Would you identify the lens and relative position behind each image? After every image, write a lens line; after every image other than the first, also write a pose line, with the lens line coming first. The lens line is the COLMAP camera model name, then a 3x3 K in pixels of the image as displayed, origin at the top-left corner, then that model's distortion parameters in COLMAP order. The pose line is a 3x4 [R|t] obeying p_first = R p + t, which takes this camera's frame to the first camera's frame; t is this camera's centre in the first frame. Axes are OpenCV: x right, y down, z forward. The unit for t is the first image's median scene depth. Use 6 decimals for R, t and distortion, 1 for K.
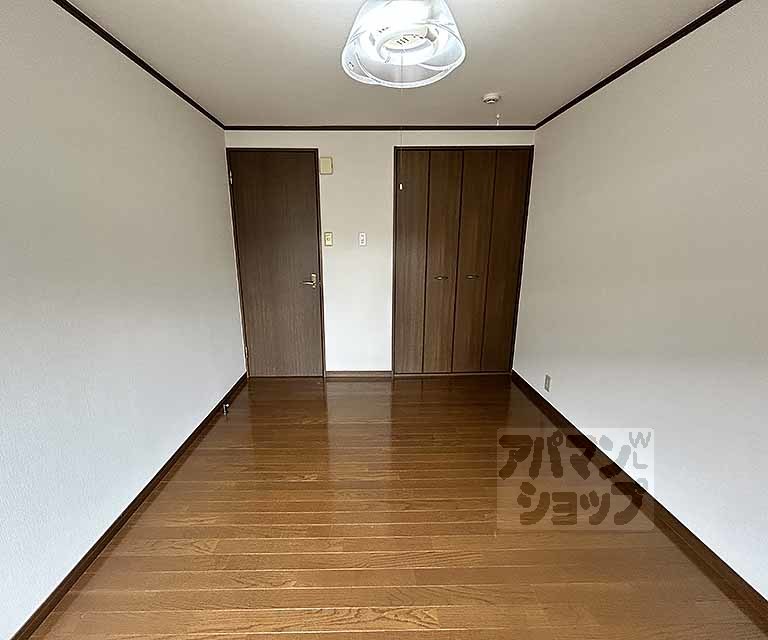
lens RADIAL K [[347.5, 0, 382.5], [0, 347.5, 320.6], [0, 0, 1]] dist [0.000895, 0.000433]
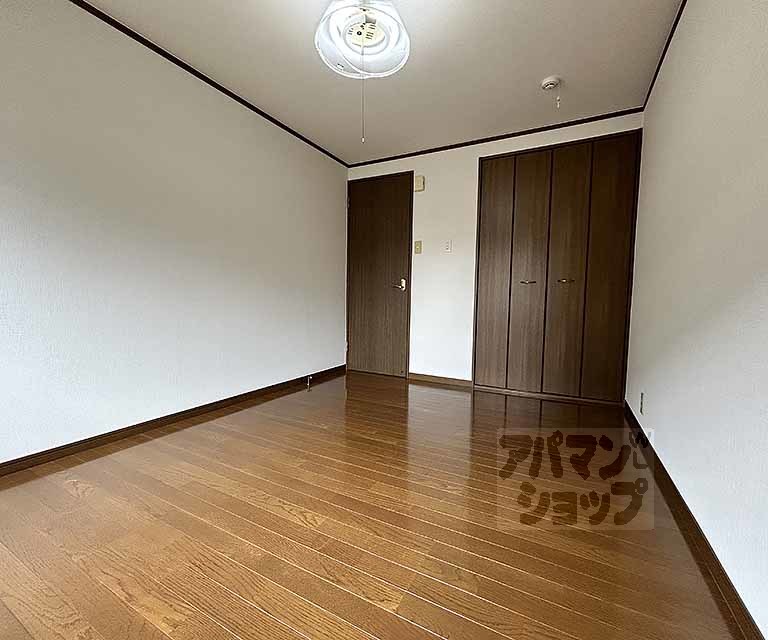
lens RADIAL K [[347.5, 0, 386.3], [0, 347.5, 314.2], [0, 0, 1]] dist [0.000895, 0.000433]
pose [[0.877319, 0.042123, -0.478055, 0.306985], [-0.126429, 0.981238, -0.145560, 0.153948], [0.462954, 0.188143, 0.866185, 0.043988]]
